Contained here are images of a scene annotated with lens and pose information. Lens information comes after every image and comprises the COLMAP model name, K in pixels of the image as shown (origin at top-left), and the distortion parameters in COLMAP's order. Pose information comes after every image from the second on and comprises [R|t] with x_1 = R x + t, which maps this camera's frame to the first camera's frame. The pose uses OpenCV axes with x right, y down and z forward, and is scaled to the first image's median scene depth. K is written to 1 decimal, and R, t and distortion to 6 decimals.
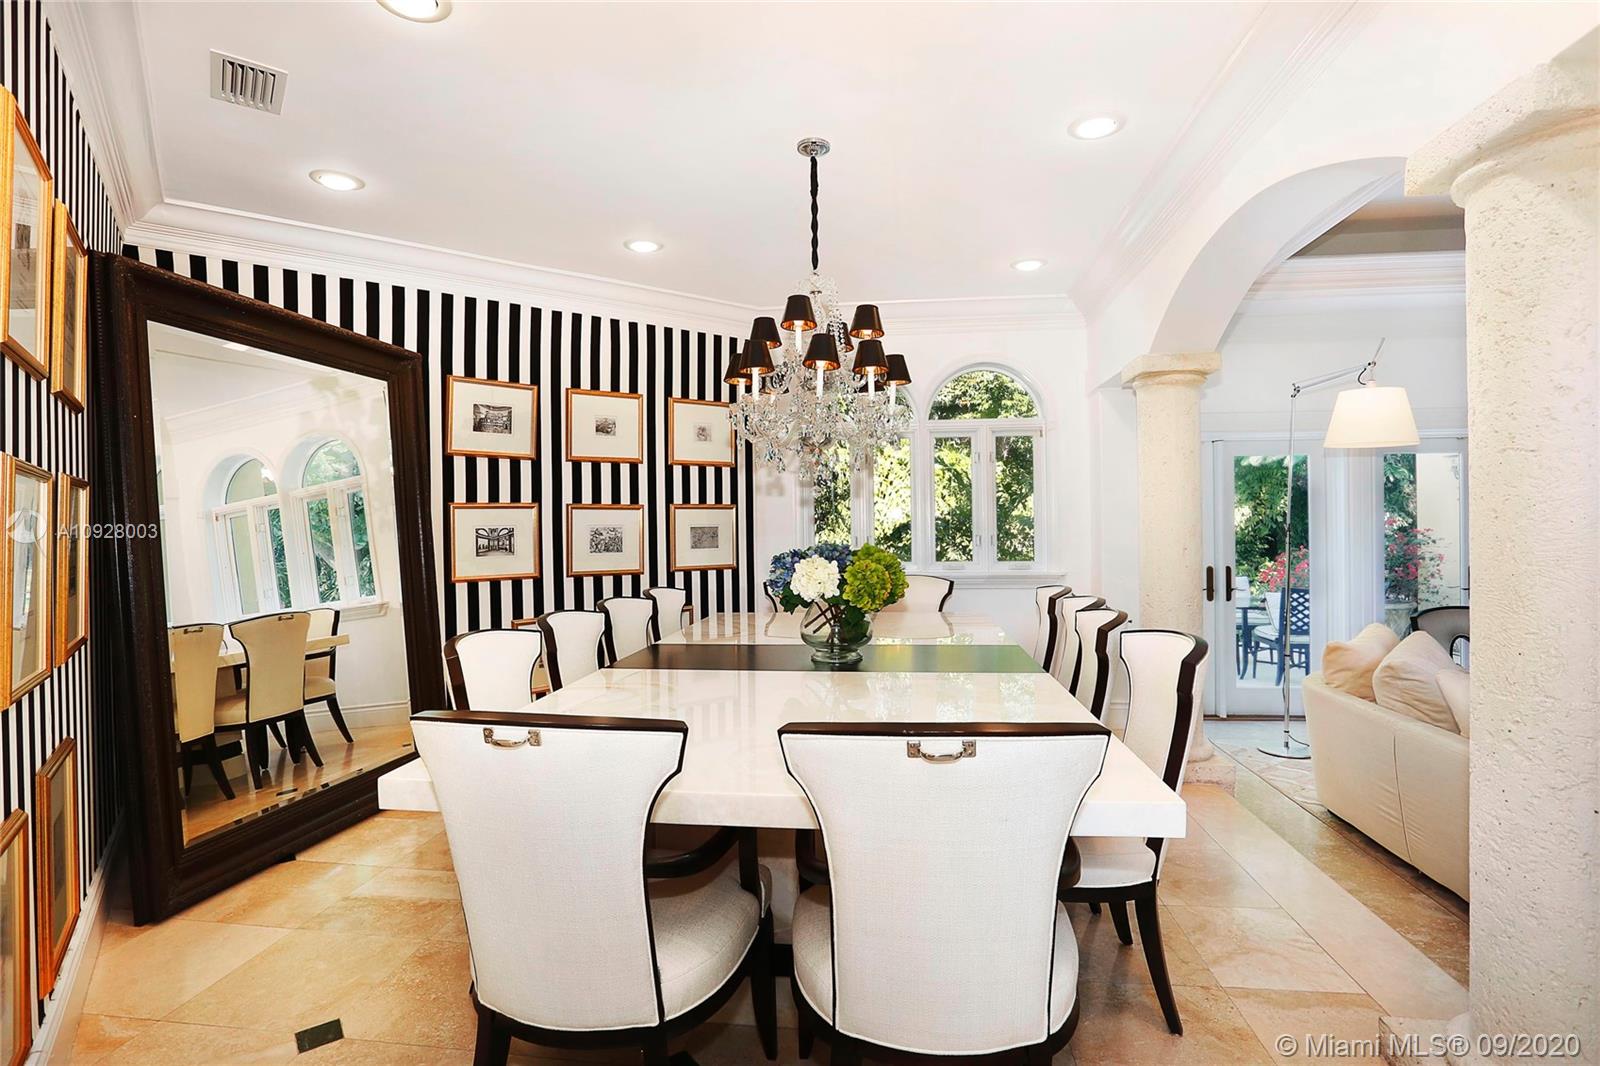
lens RADIAL K [[787.8, 0, 793.9], [0, 787.8, 529.8], [0, 0, 1]] dist [-0.063737, 0.000550]
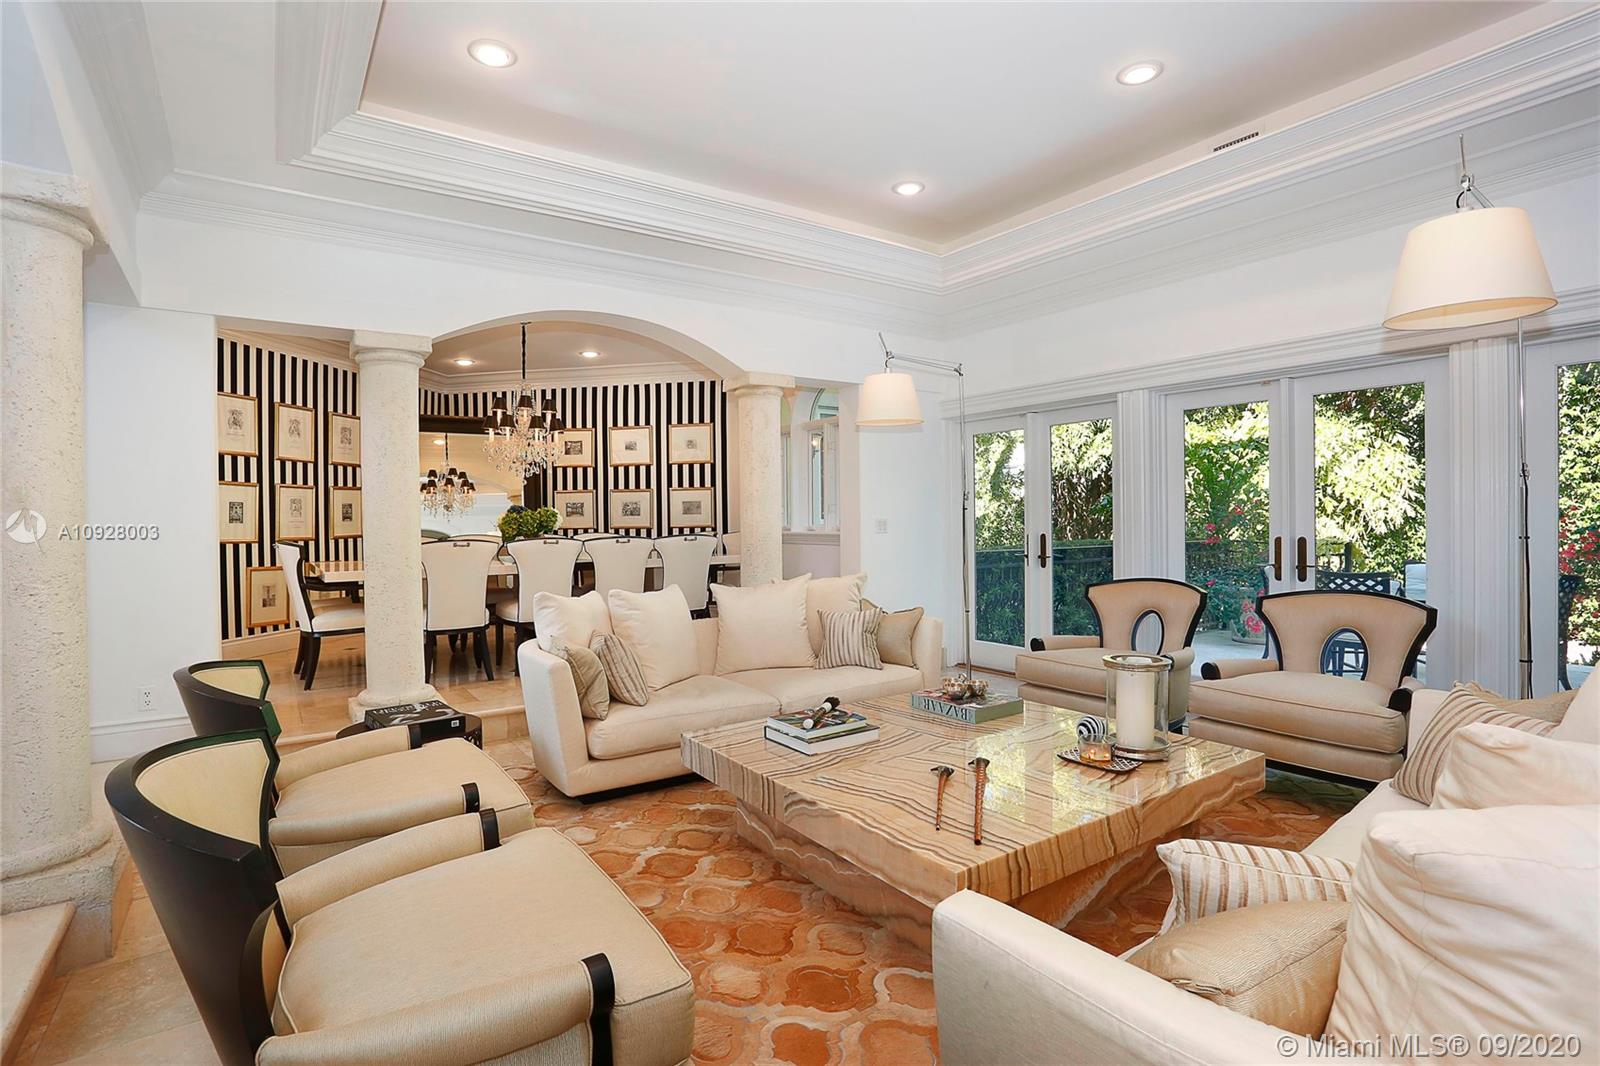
lens RADIAL K [[787.8, 0, 793.9], [0, 787.8, 529.8], [0, 0, 1]] dist [-0.063737, 0.000550]
pose [[0.669053, 0.016554, -0.743030, 1.329684], [0.001625, 0.999717, 0.023737, 0.018431], [0.743213, -0.017089, 0.668837, 0.067259]]
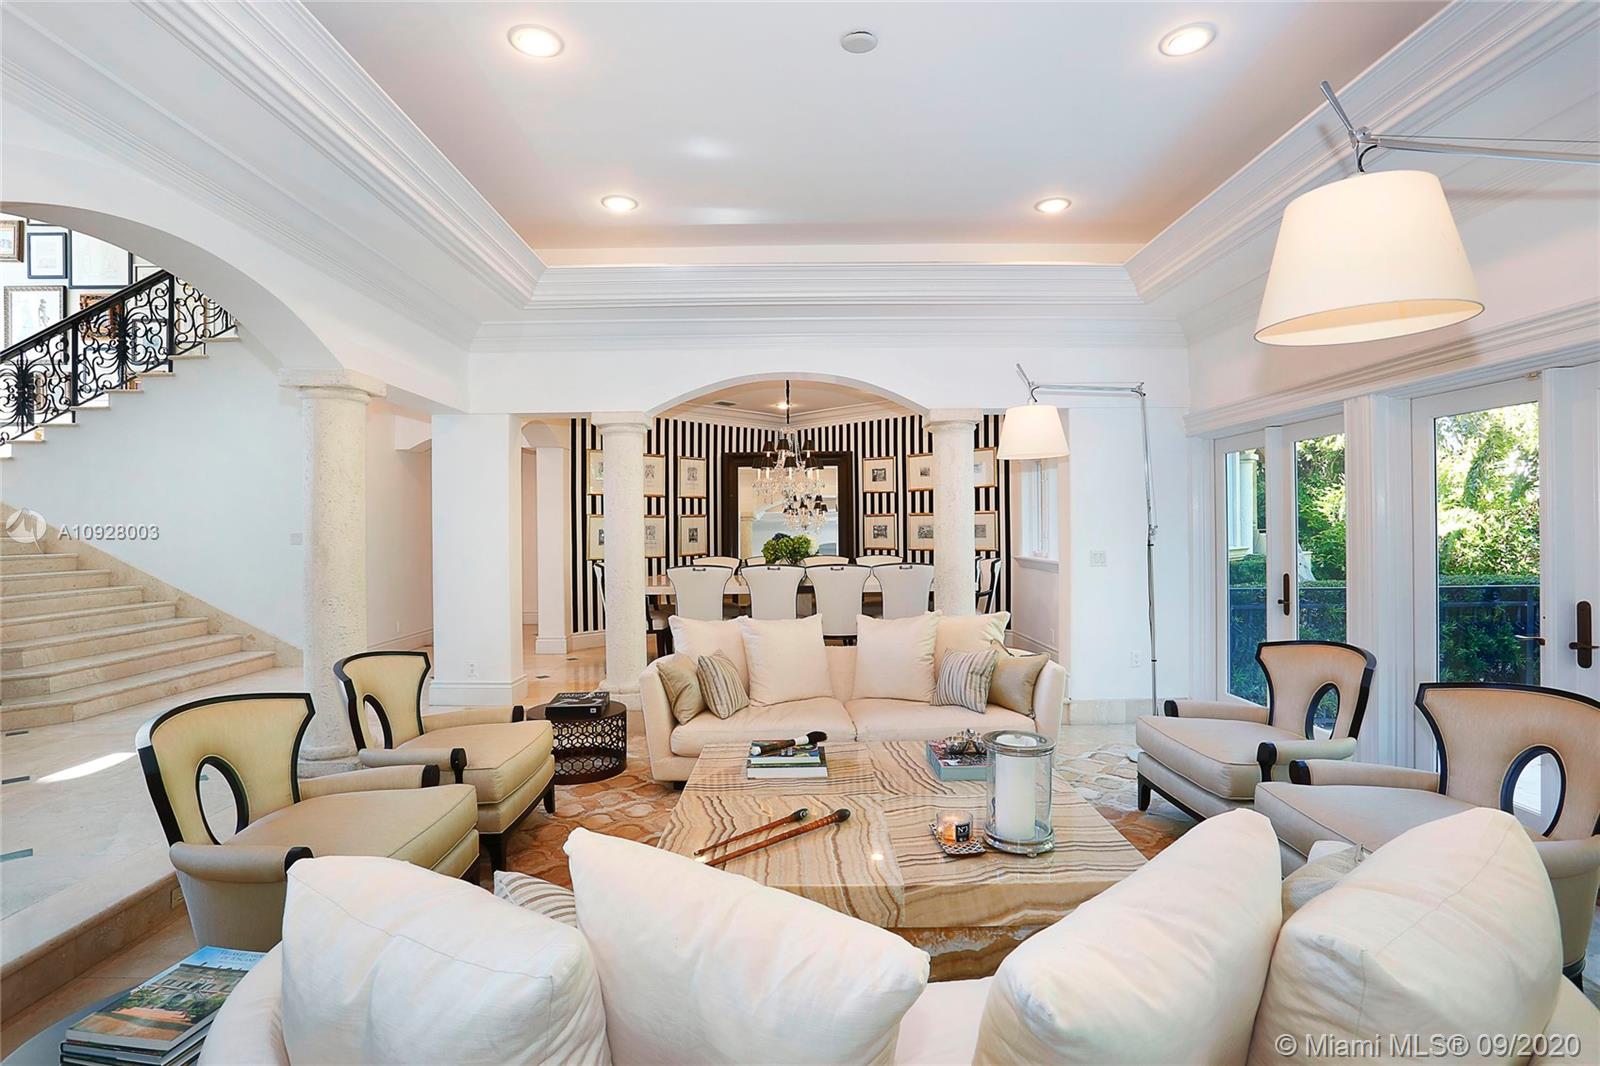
lens RADIAL K [[787.8, 0, 793.9], [0, 787.8, 529.8], [0, 0, 1]] dist [-0.063737, 0.000550]
pose [[0.131245, 0.013670, -0.991256, 1.575877], [0.008828, 0.999849, 0.014958, -0.022133], [0.991311, -0.010714, 0.131104, 0.426482]]
